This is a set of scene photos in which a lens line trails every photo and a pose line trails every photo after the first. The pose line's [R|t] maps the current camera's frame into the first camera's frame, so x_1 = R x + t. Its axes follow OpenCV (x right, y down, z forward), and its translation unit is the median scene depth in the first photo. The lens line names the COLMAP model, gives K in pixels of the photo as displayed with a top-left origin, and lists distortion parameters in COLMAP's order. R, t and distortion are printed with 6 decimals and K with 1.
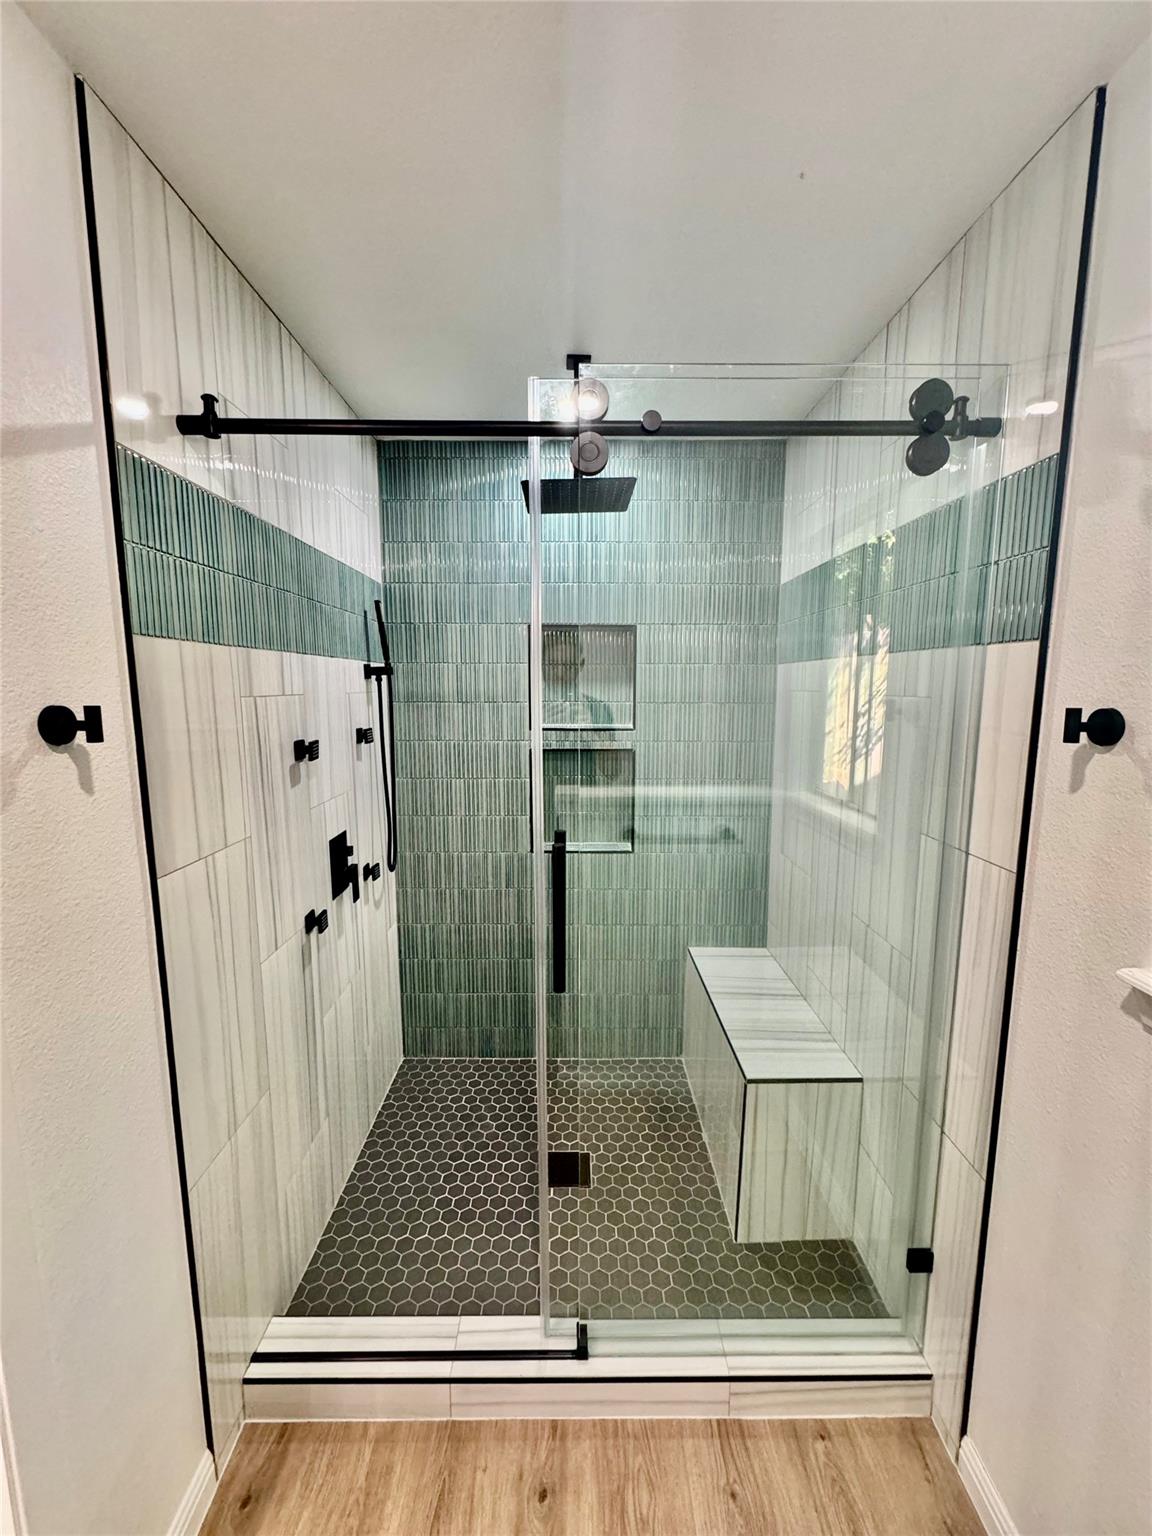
lens RADIAL K [[612.2, 0, 577.1], [0, 612.2, 771.0], [0, 0, 1]] dist [-0.001750, 0.000206]
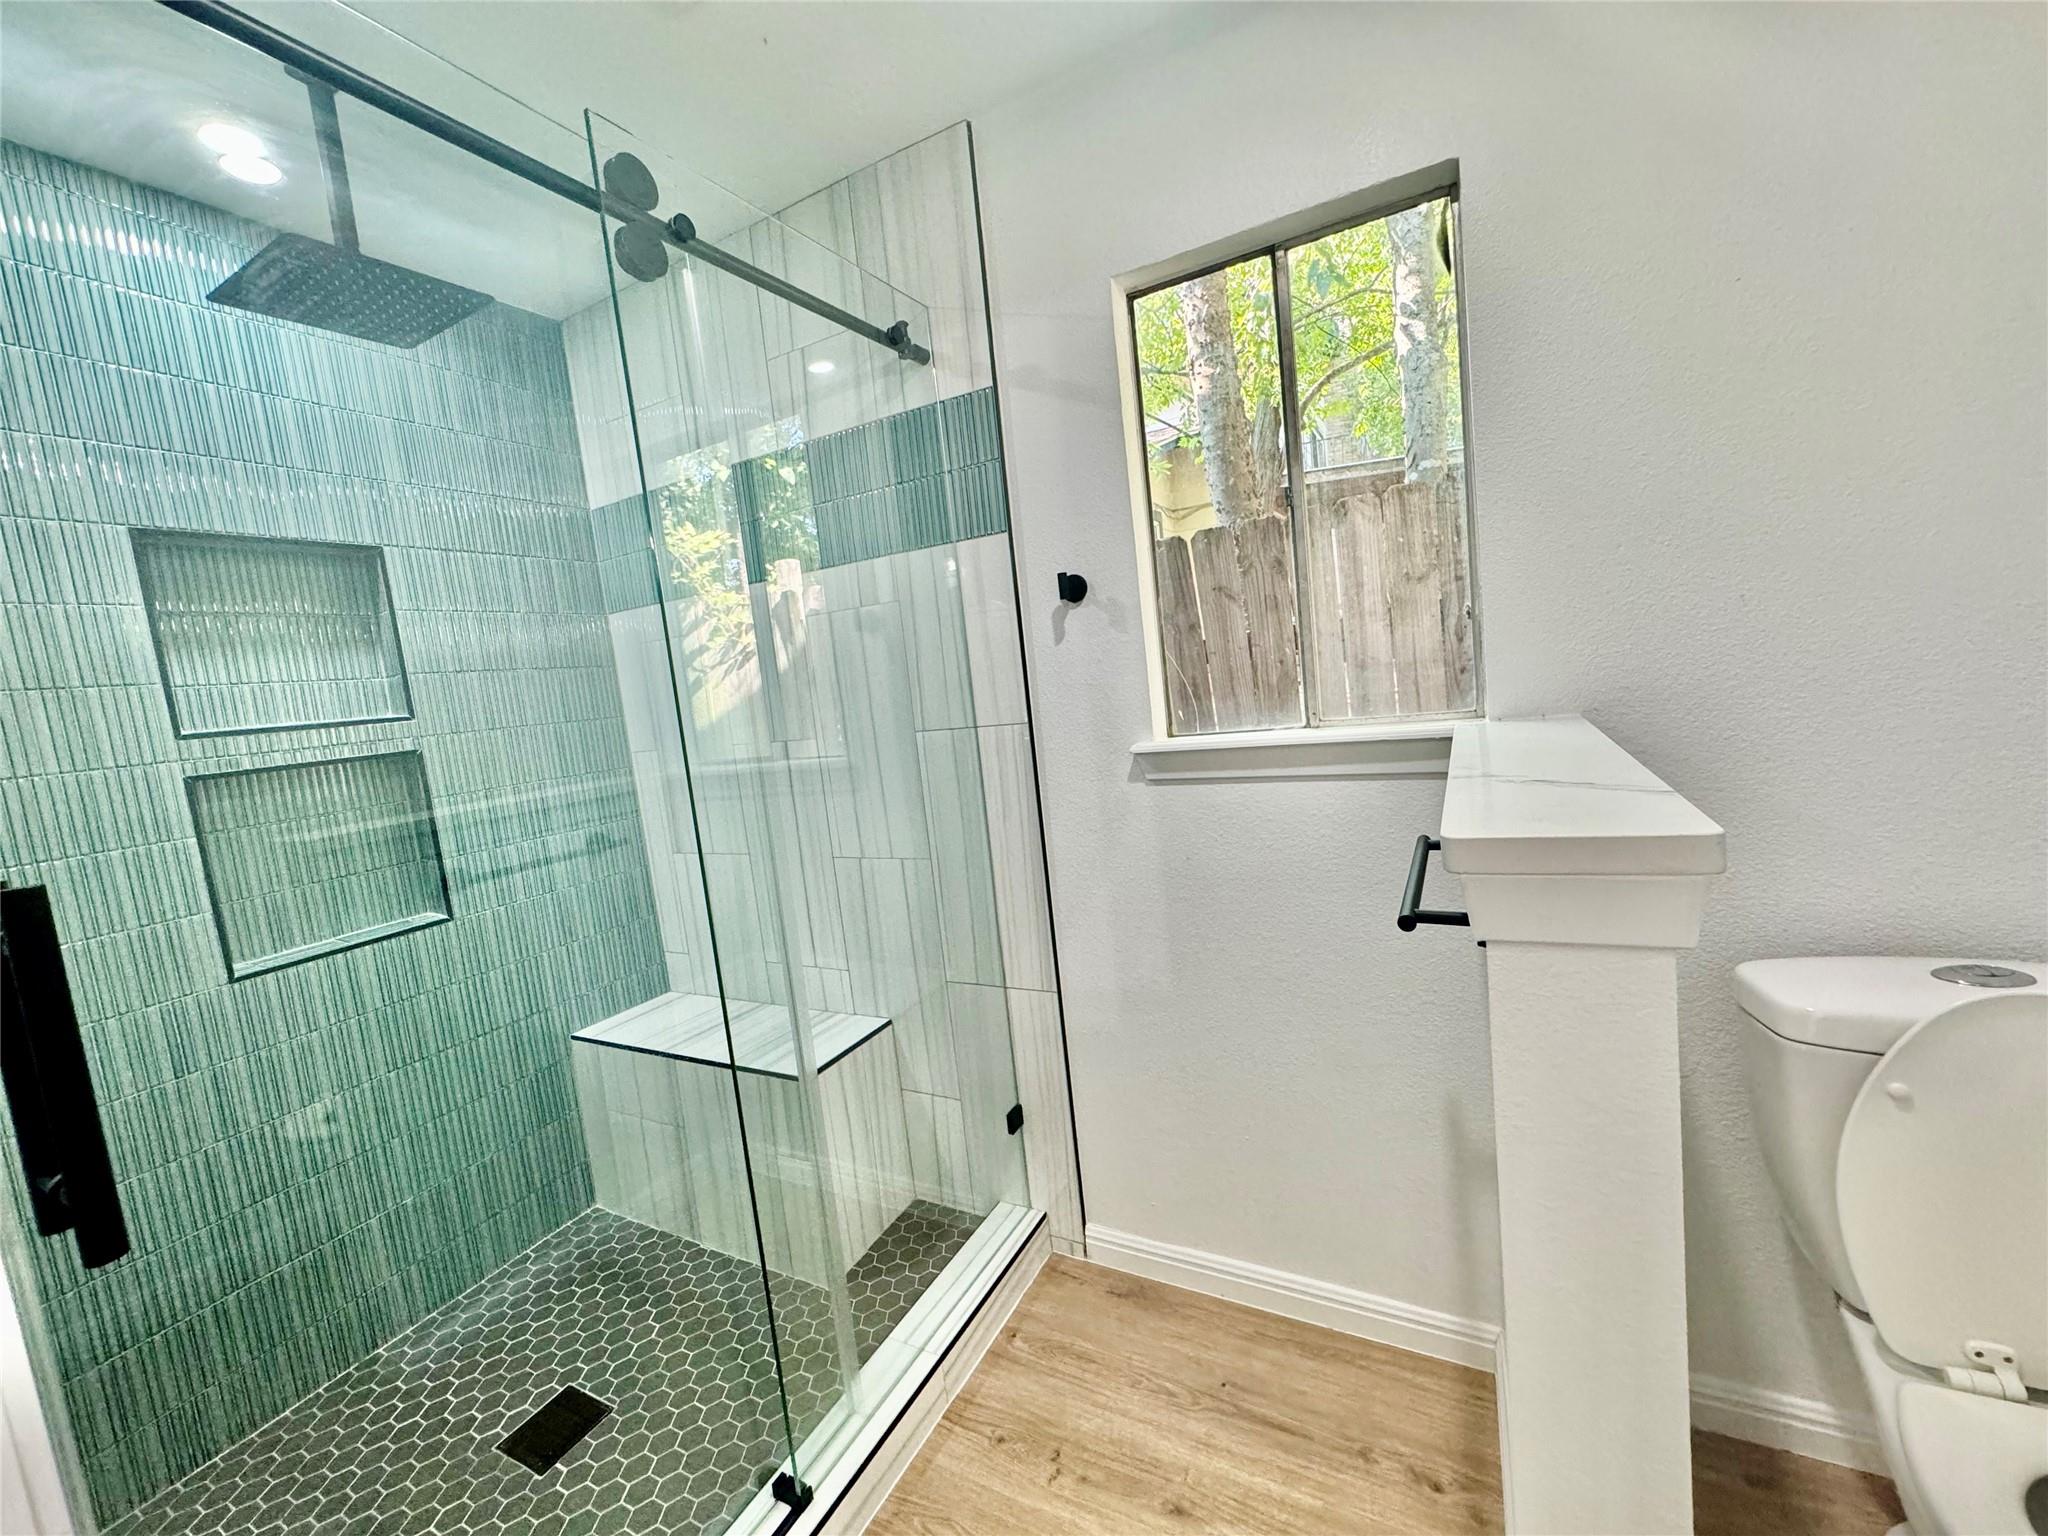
lens RADIAL K [[816.3, 0, 1011.3], [0, 816.3, 768.2], [0, 0, 1]] dist [-0.001750, 0.000206]
pose [[0.487409, -0.146591, 0.860781, -0.579095], [0.225886, 0.973417, 0.037867, 0.150812], [-0.843450, 0.175982, 0.507565, 0.175225]]
